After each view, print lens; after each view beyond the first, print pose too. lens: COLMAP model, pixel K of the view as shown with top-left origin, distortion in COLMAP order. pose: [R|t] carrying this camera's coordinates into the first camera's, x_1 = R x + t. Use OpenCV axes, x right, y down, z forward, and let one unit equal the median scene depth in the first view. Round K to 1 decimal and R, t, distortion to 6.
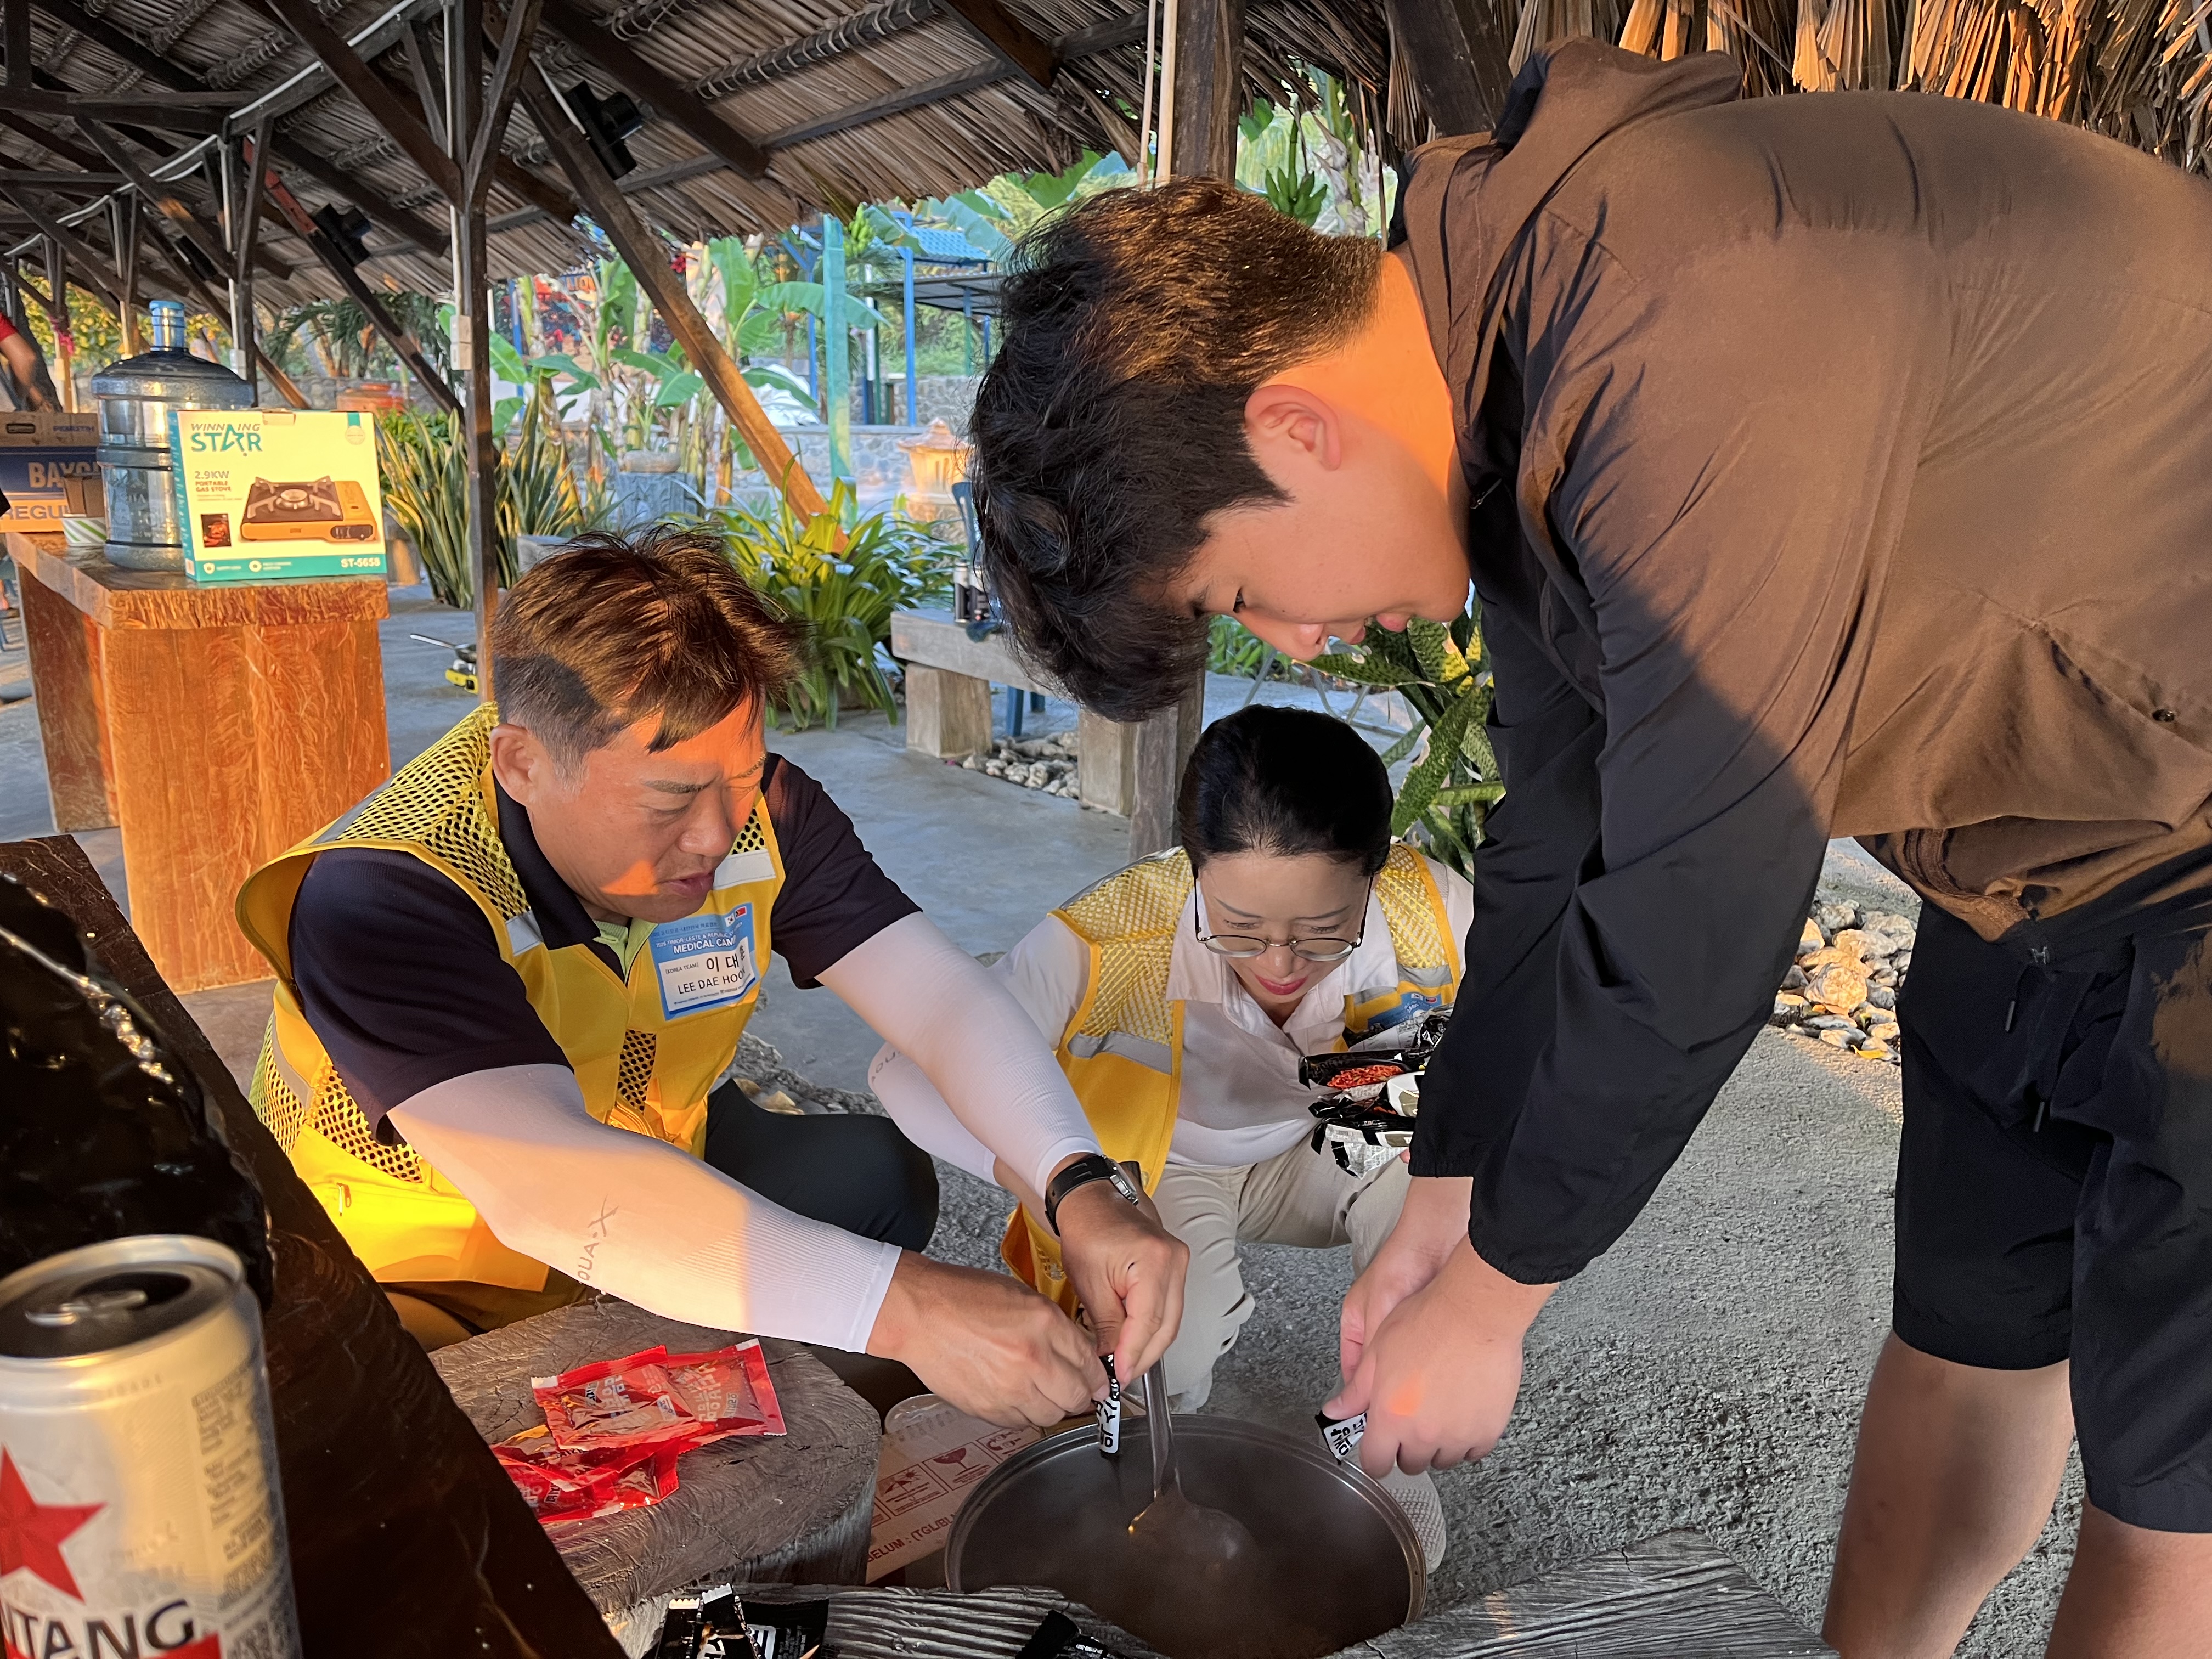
lens RADIAL K [[1727.1, 0, 1106.0], [0, 1727.1, 829.5], [0, 0, 1]] dist [0.041197, 0.006032]
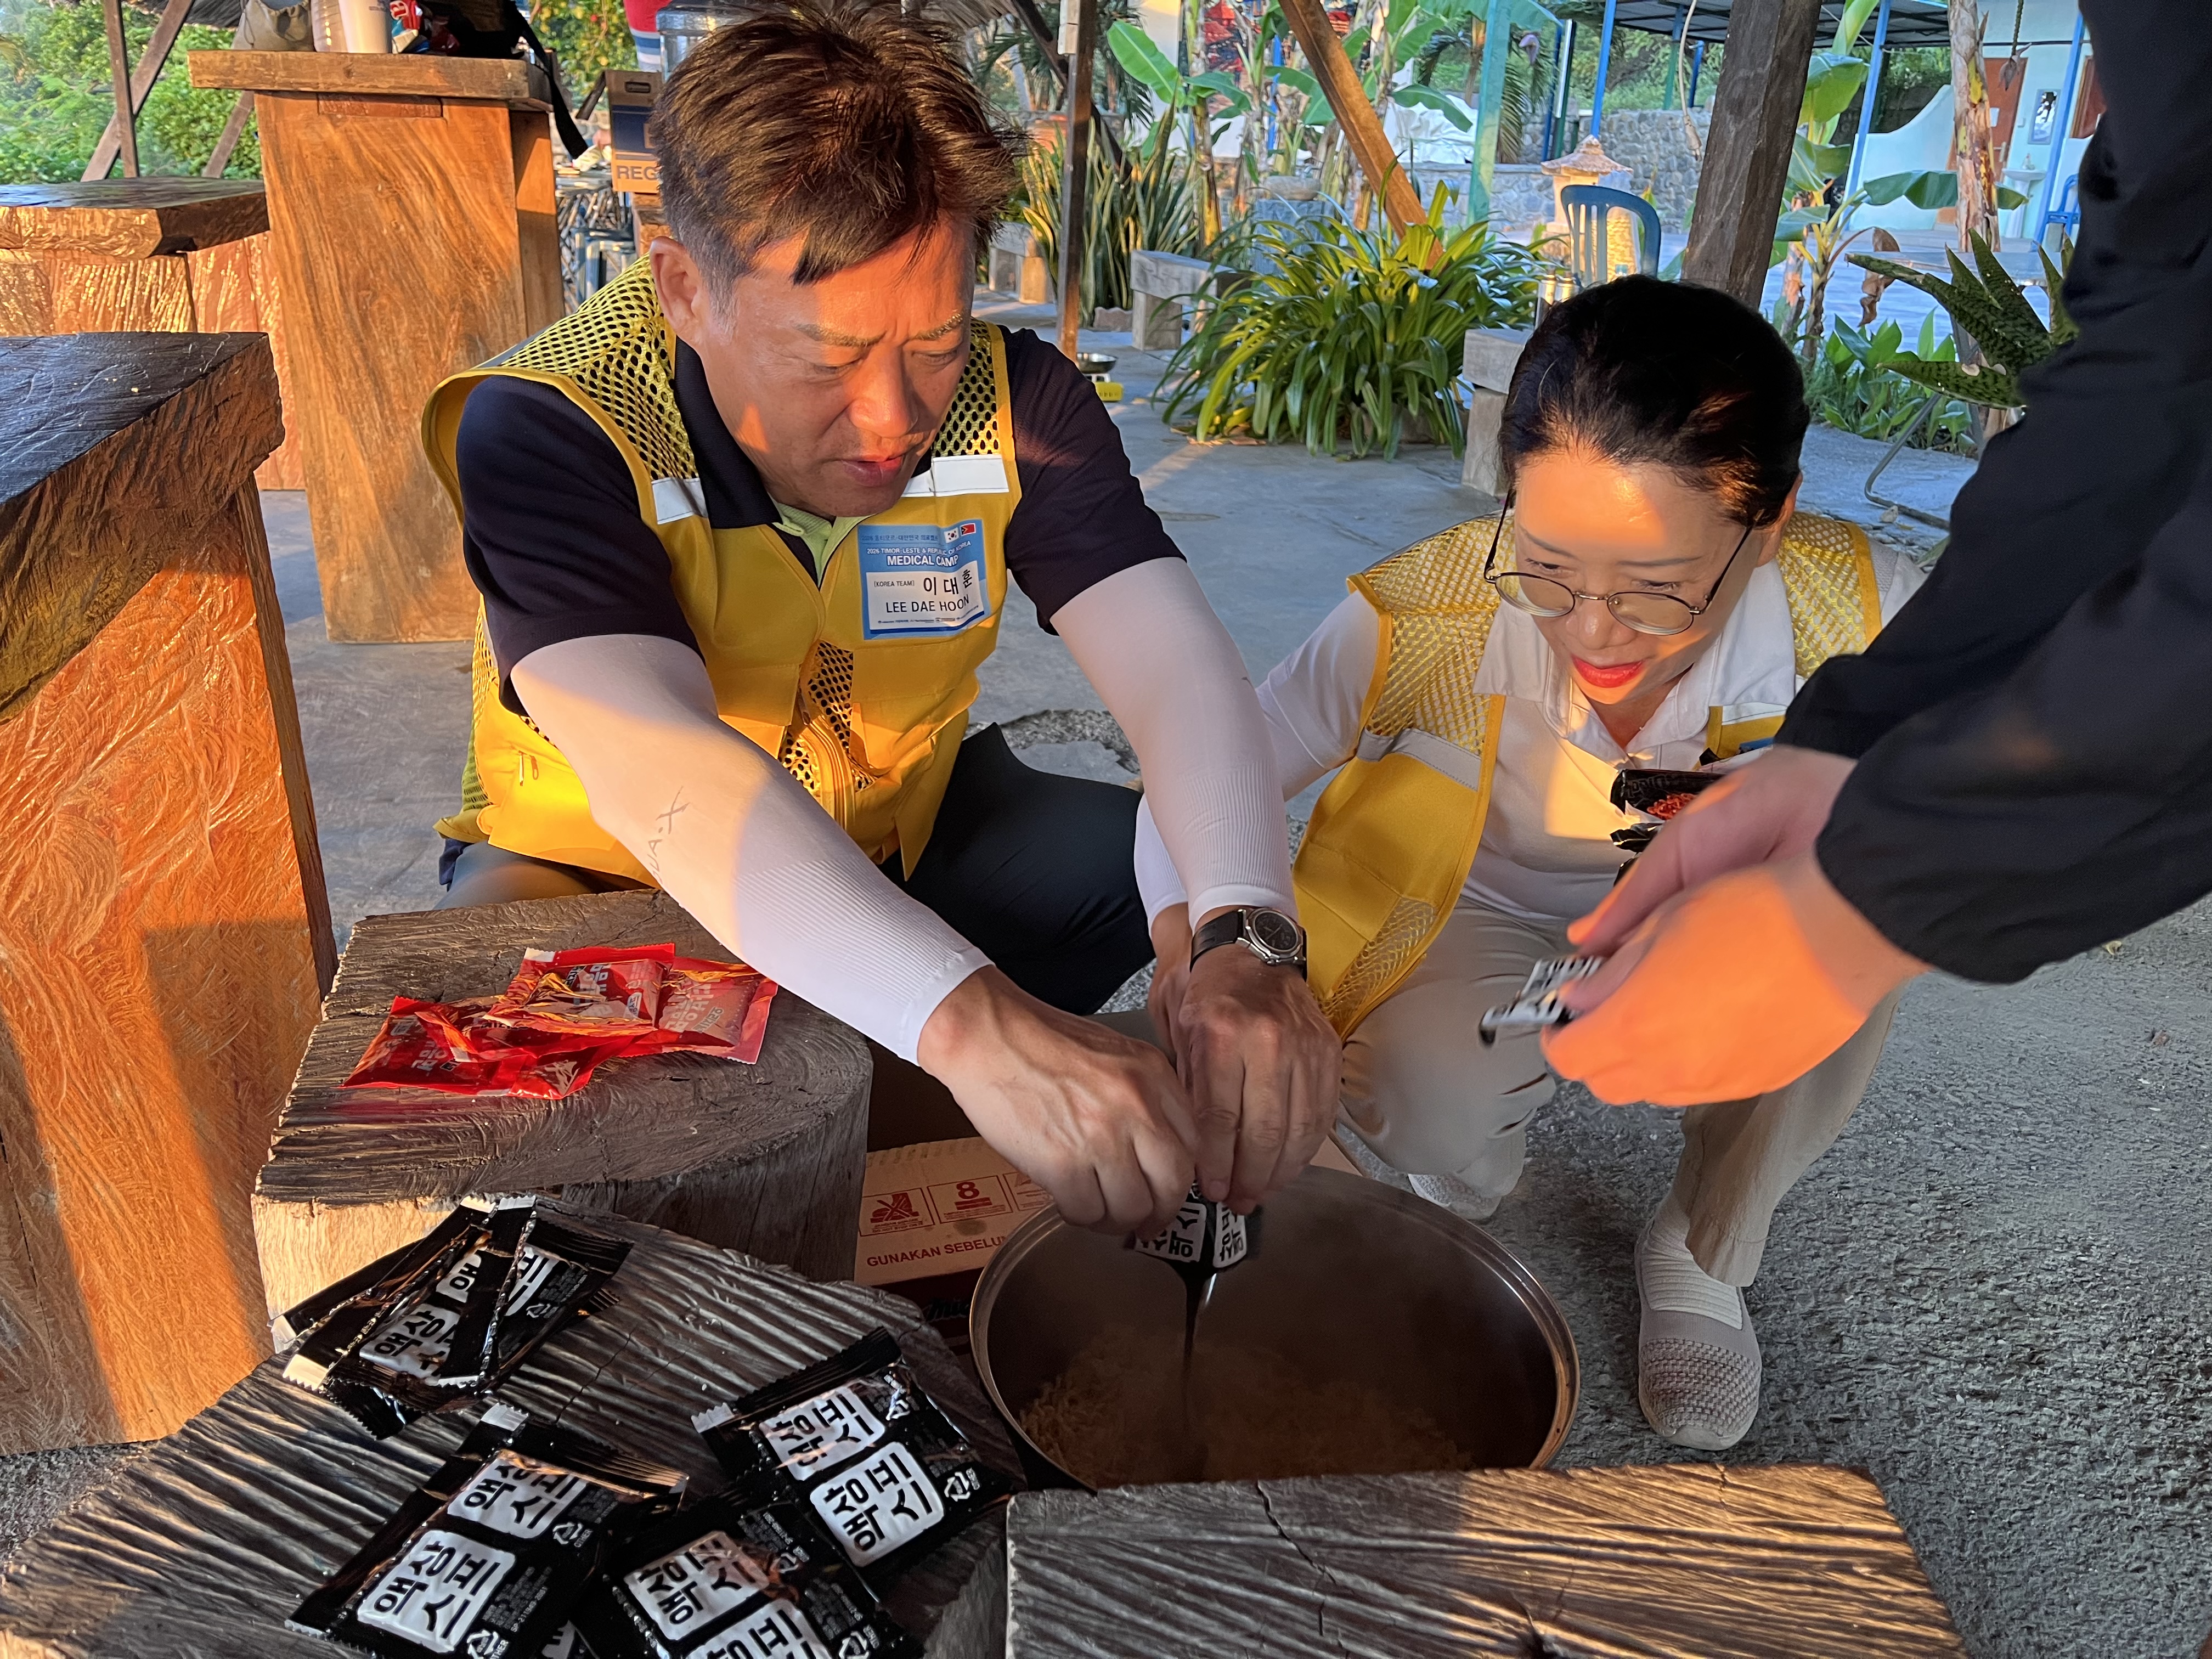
lens RADIAL K [[1682.8, 0, 1106.0], [0, 1682.8, 829.5], [0, 0, 1]] dist [0.093205, -0.135664]
pose [[0.923758, 0.153933, -0.350680, 0.138929], [-0.107723, 0.983135, 0.147790, 0.052820], [0.367515, -0.098746, 0.924760, 0.173983]]
